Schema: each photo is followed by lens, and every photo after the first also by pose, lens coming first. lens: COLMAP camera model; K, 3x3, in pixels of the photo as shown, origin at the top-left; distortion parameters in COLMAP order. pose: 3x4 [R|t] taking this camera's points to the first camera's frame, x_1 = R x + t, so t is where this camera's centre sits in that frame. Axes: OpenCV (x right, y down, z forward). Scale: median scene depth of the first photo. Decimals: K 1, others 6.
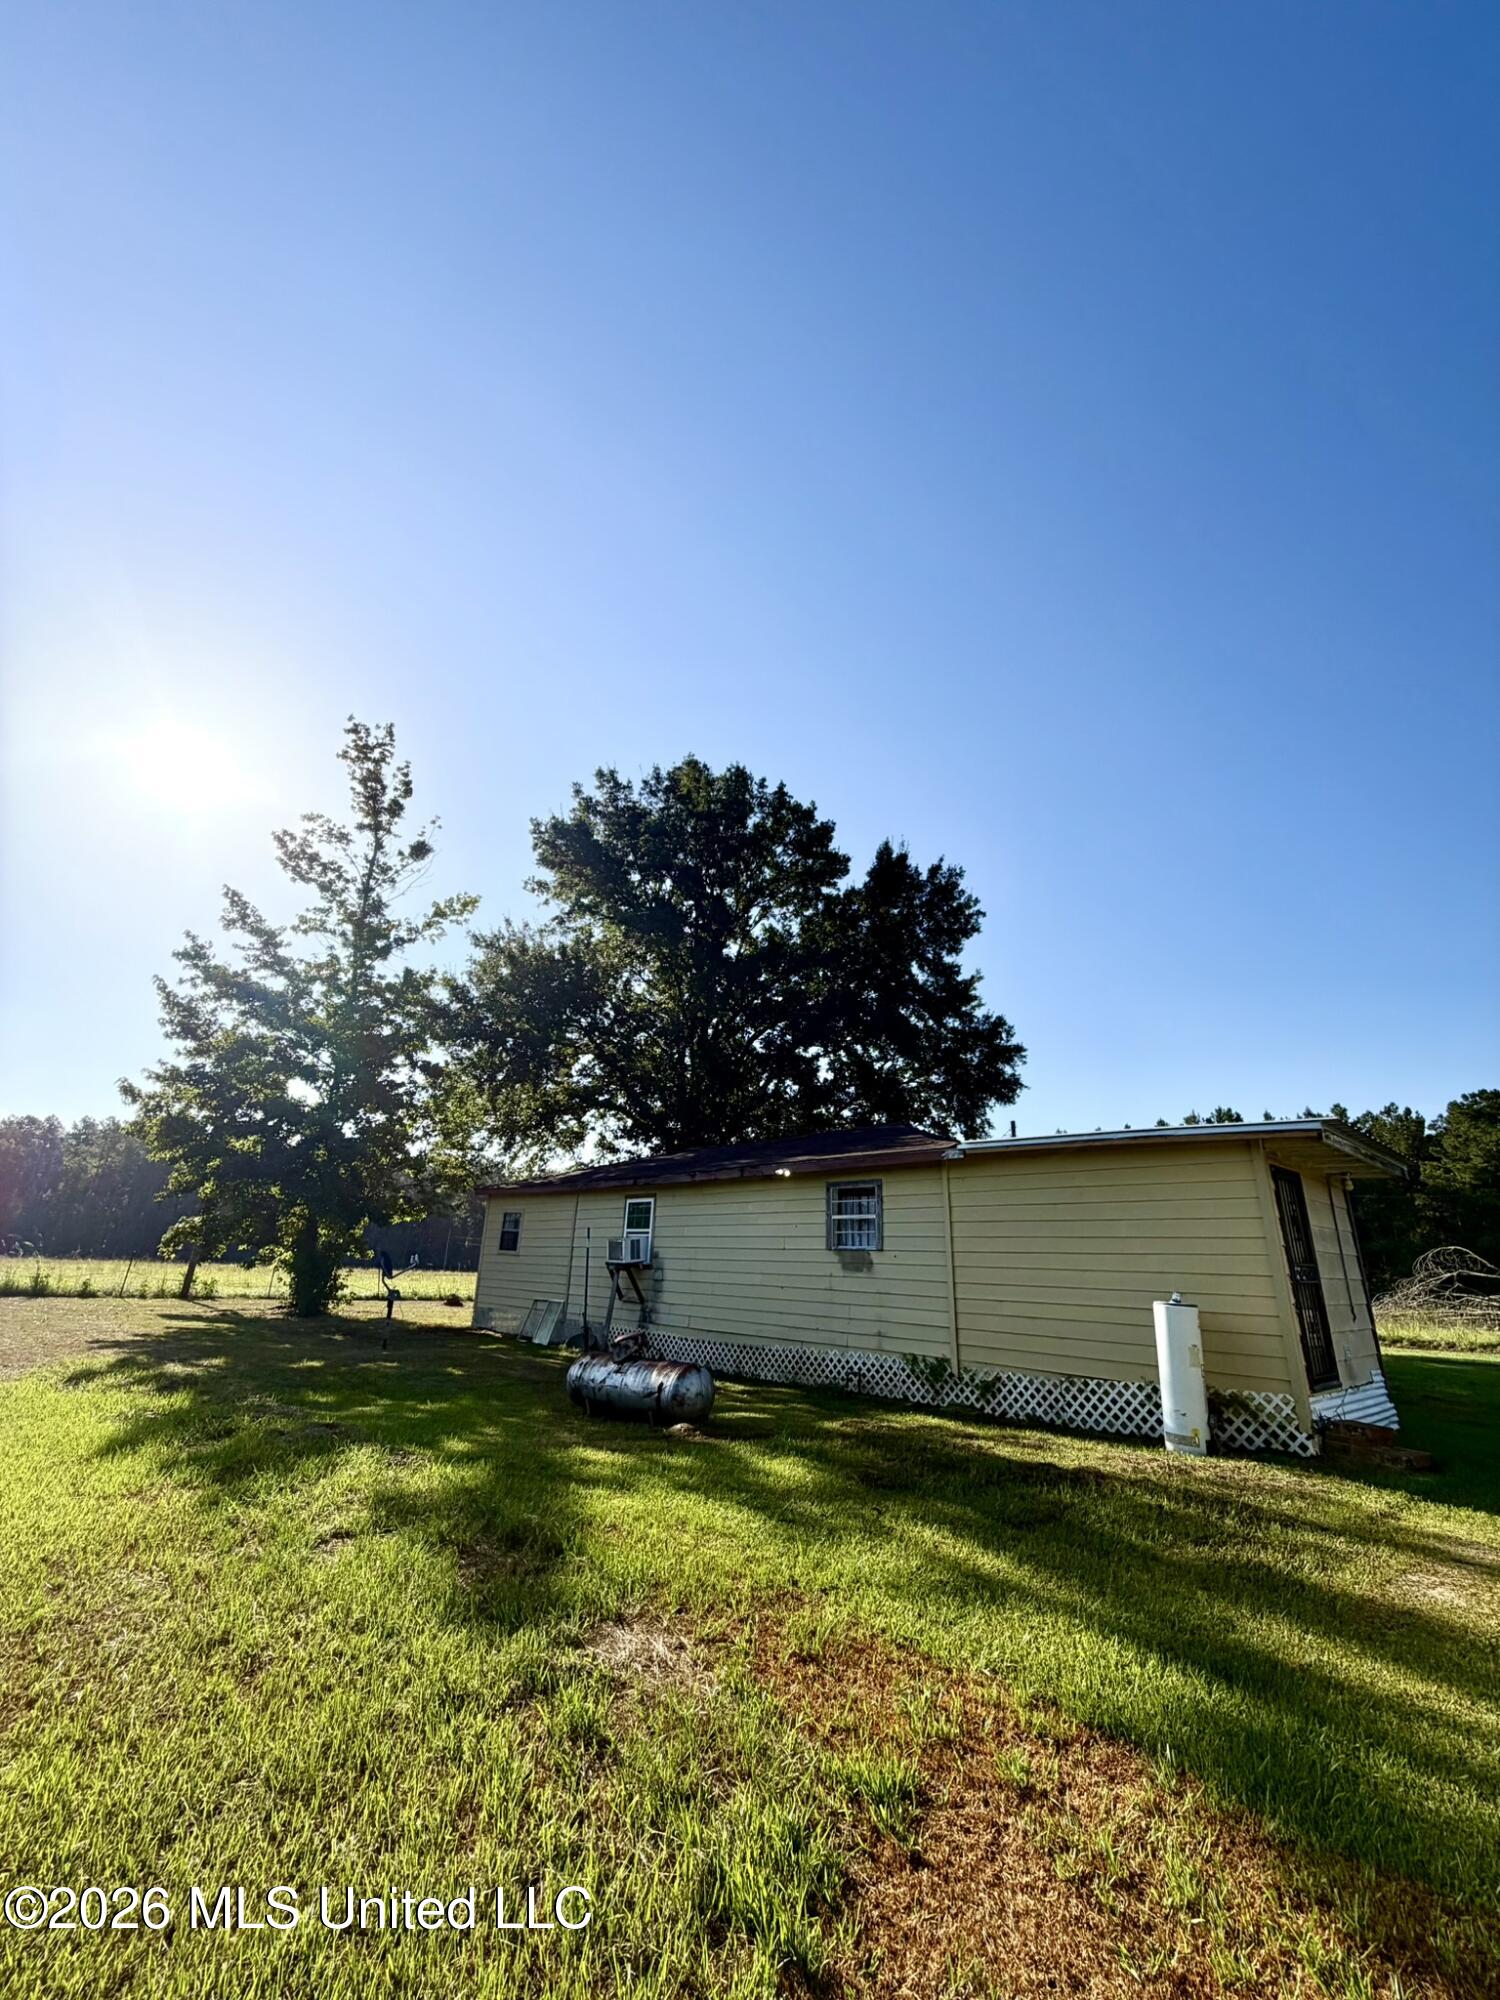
lens RADIAL K [[801.8, 0, 750.5], [0, 801.8, 1001.4], [0, 0, 1]] dist [0.000891, 0.000124]
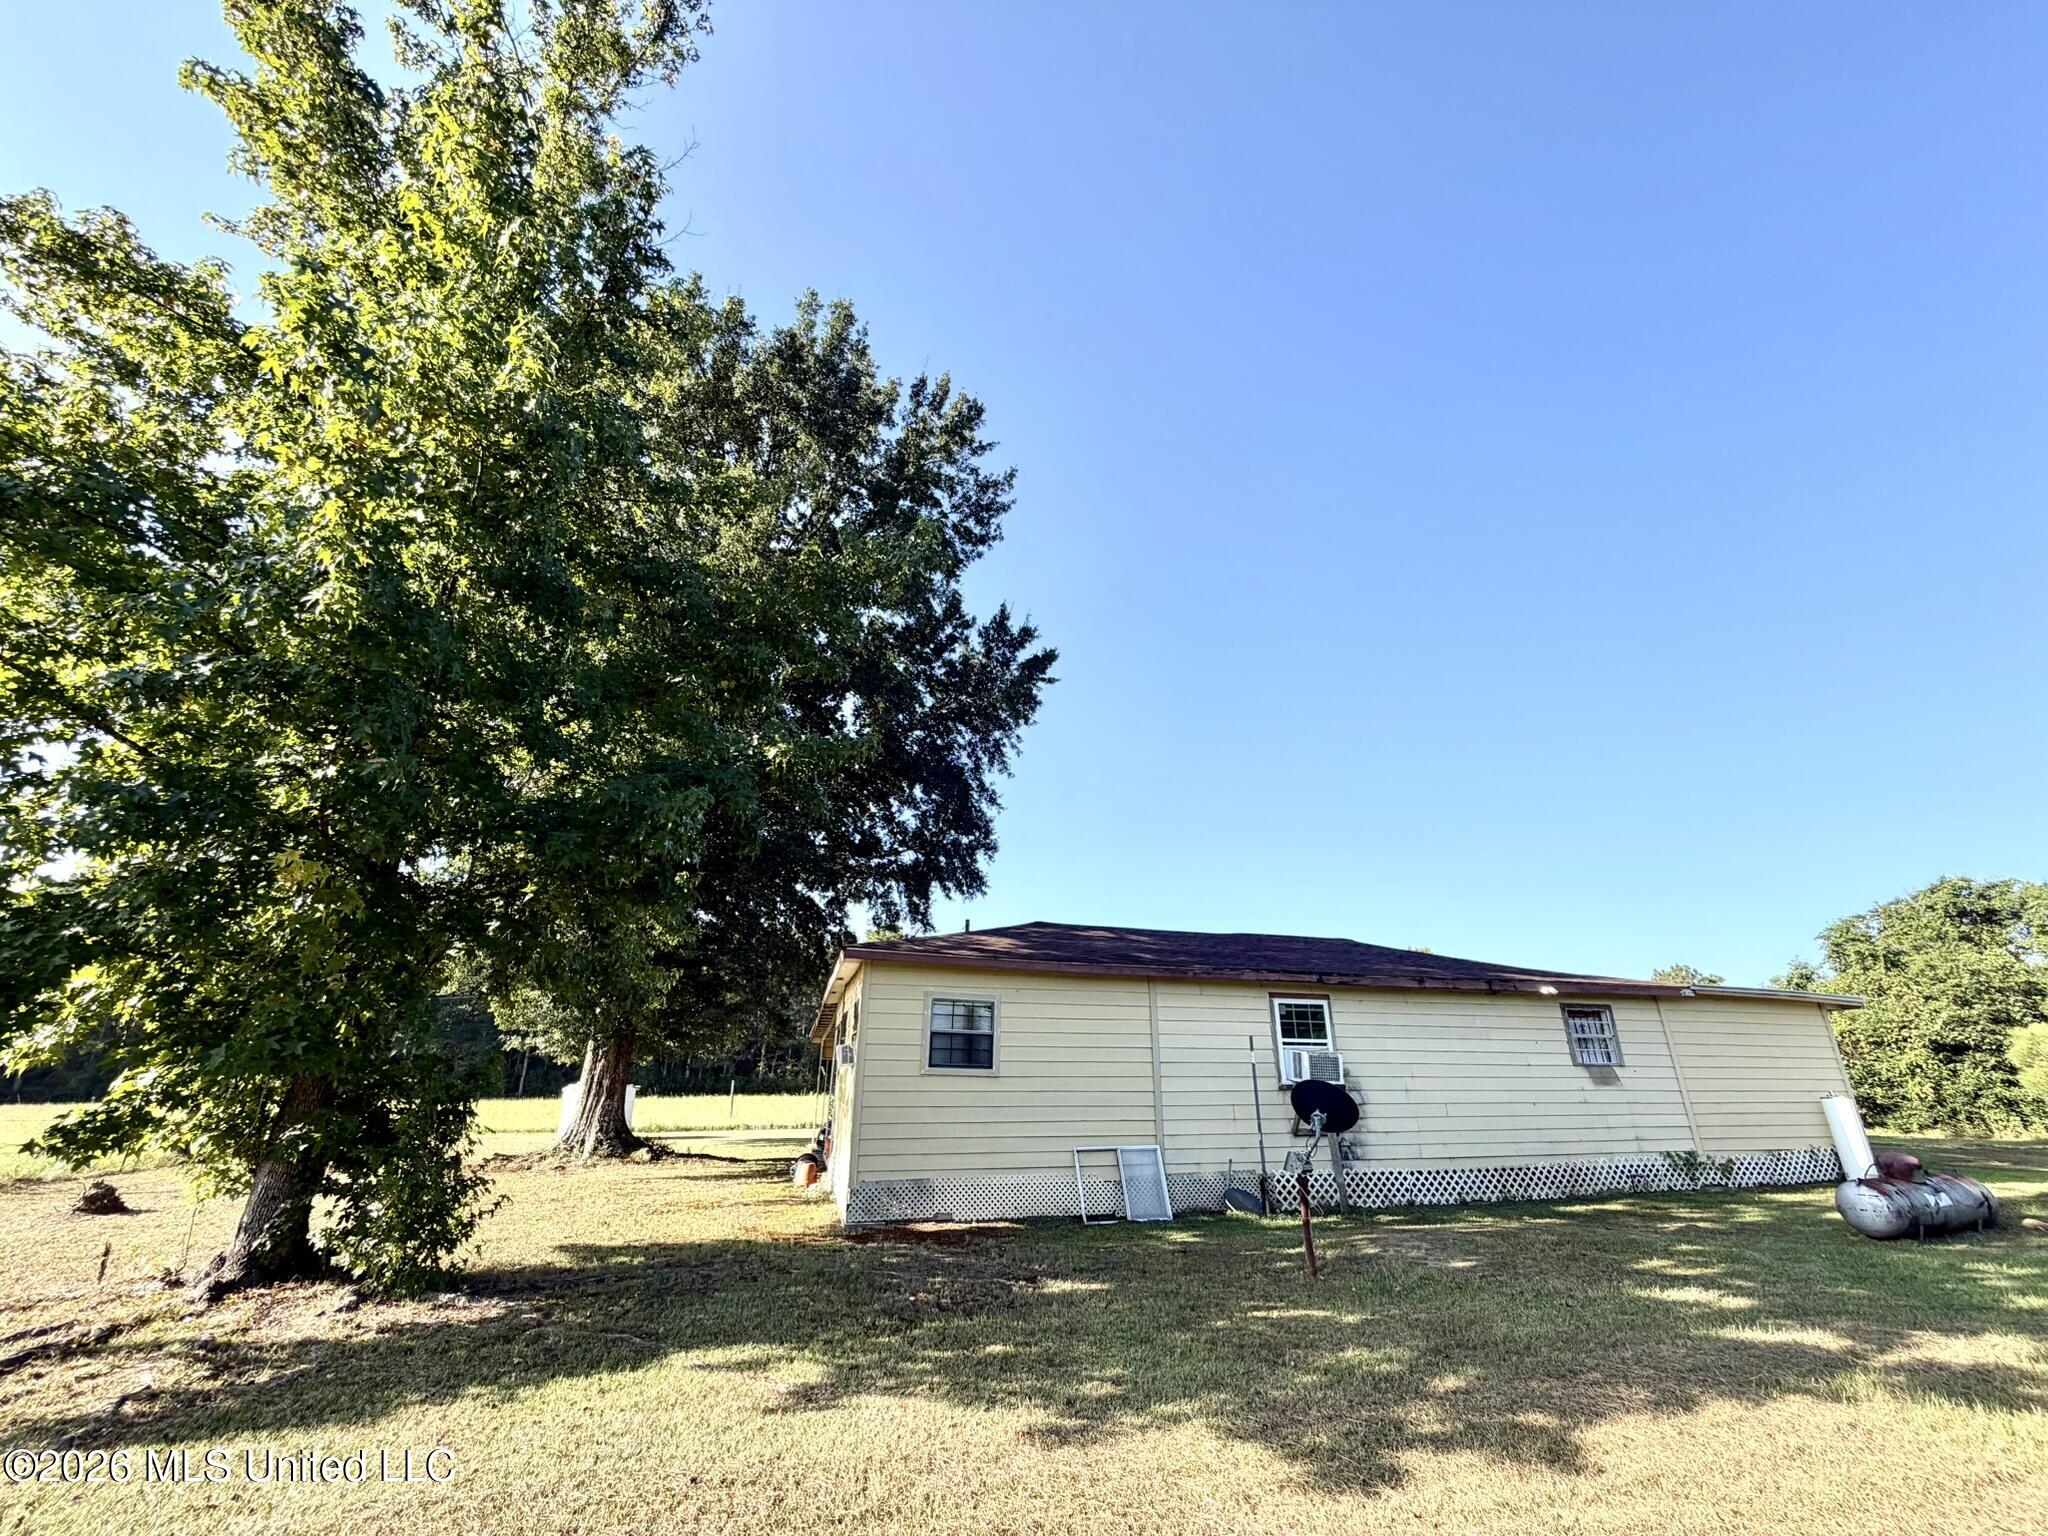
lens RADIAL K [[821.1, 0, 1023.8], [0, 821.1, 765.4], [0, 0, 1]] dist [0.000891, 0.000124]
pose [[0.466656, 0.286484, 0.836755, -1.256316], [-0.265322, 0.947857, -0.176553, 0.306385], [-0.843704, -0.139620, 0.518334, 1.066552]]
